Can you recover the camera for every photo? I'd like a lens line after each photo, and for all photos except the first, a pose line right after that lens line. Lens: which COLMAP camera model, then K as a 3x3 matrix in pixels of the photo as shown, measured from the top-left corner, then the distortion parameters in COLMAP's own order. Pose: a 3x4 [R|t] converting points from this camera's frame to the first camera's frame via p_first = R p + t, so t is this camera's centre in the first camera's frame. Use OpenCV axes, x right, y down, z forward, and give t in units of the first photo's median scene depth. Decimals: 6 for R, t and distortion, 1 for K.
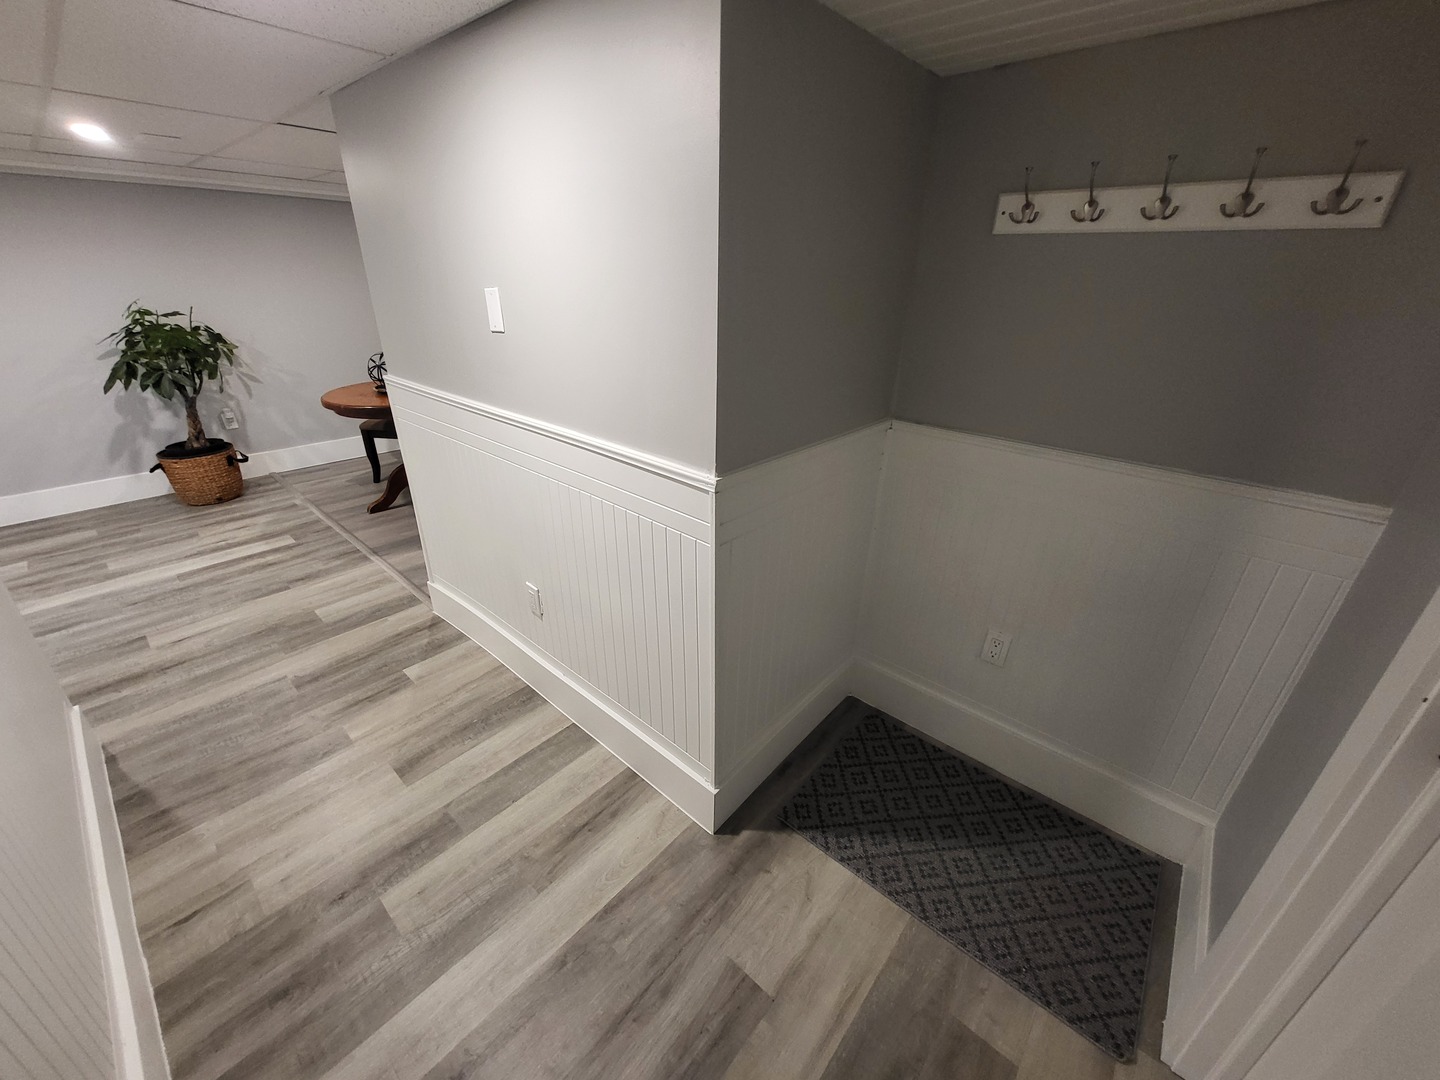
lens RADIAL K [[562.7, 0, 722.4], [0, 562.7, 533.0], [0, 0, 1]] dist [-0.000142, -0.000730]
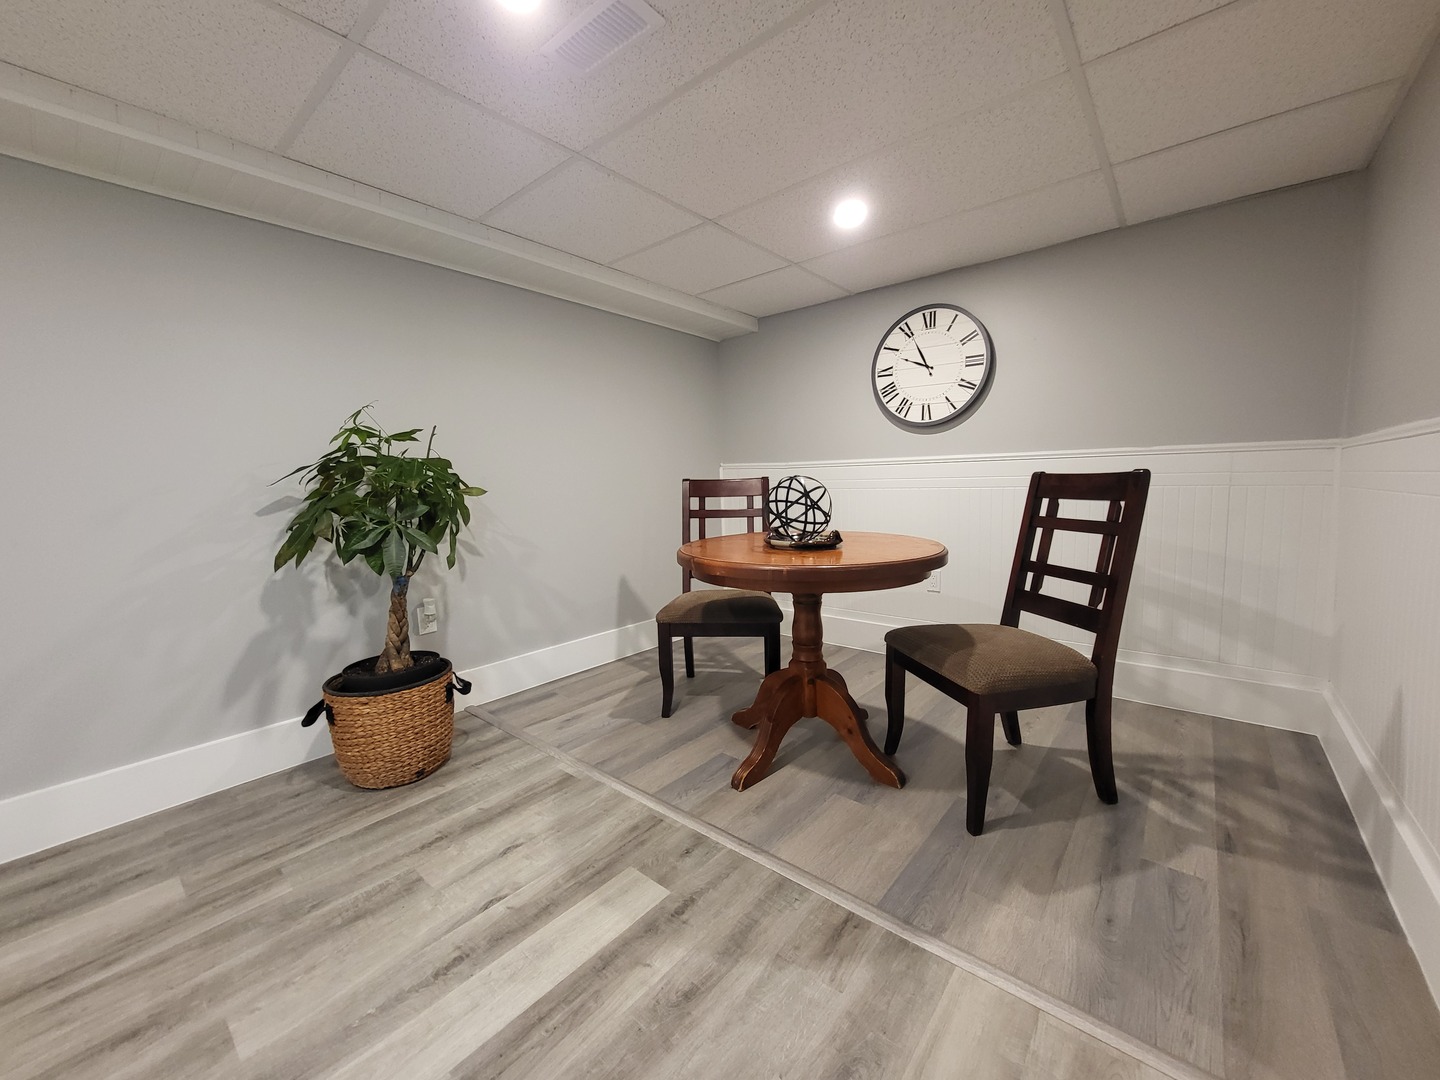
lens RADIAL K [[562.7, 0, 722.4], [0, 562.7, 533.0], [0, 0, 1]] dist [-0.000142, -0.000730]
pose [[0.998794, -0.045830, 0.017604, -0.664283], [0.049073, 0.942590, -0.330326, -0.087927], [-0.001454, 0.330792, 0.943703, 0.484388]]
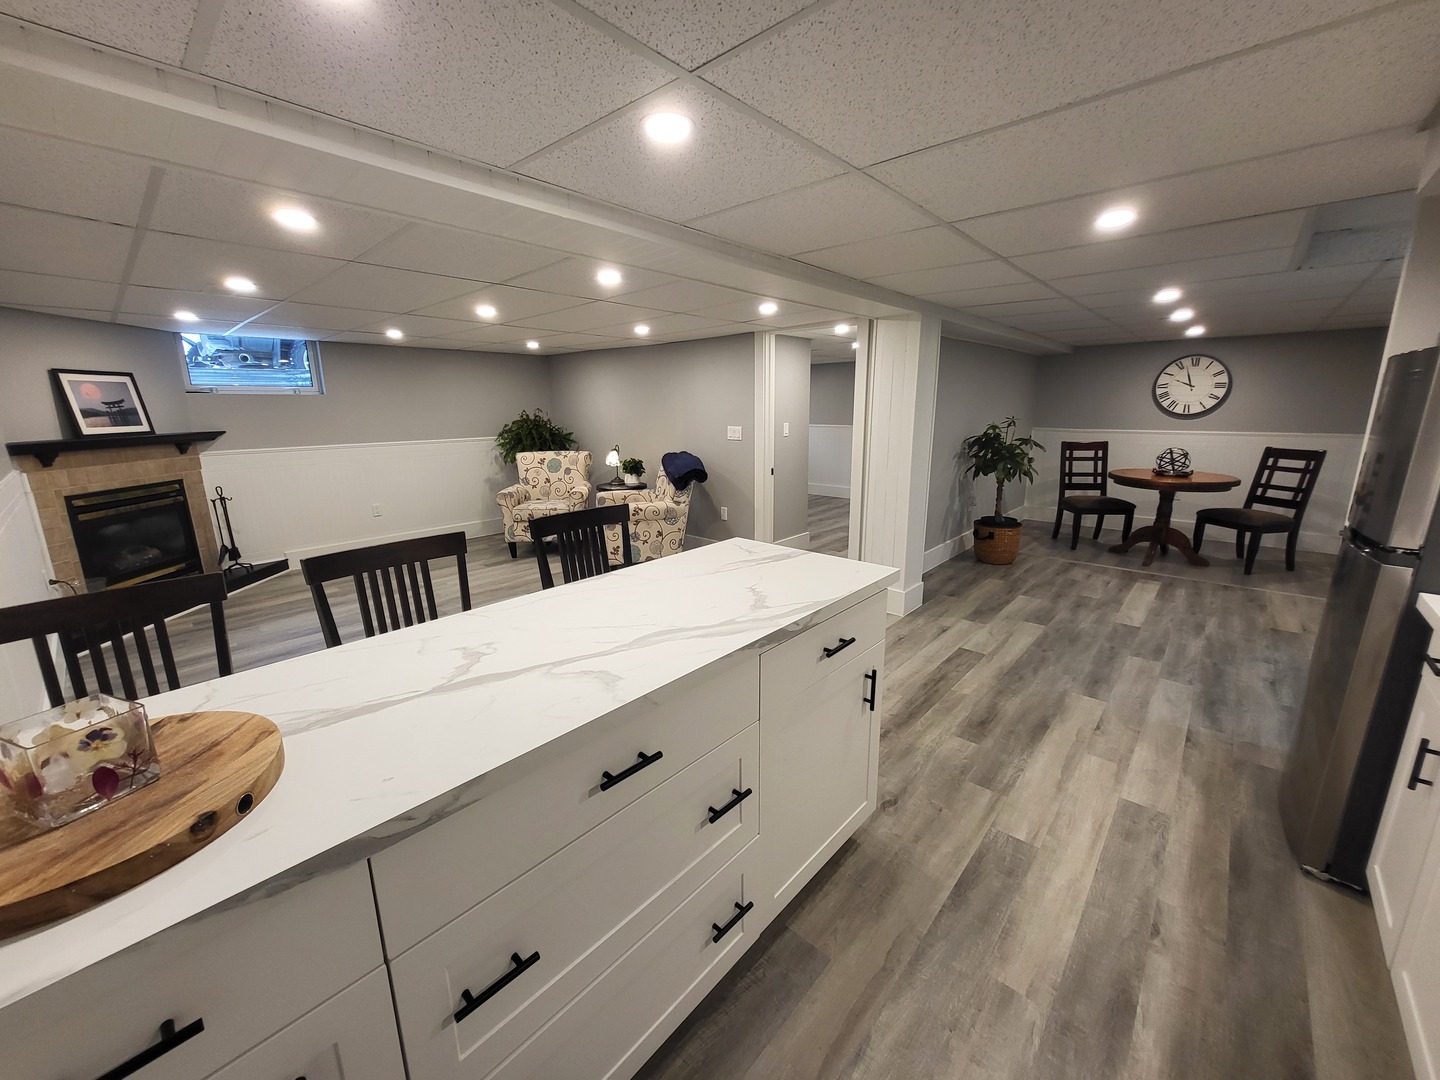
lens RADIAL K [[562.7, 0, 722.4], [0, 562.7, 533.0], [0, 0, 1]] dist [-0.000142, -0.000730]
pose [[0.999287, -0.029237, -0.023872, -1.652500], [0.023780, 0.978815, -0.203363, 0.140645], [0.029312, 0.202650, 0.978812, -0.355709]]
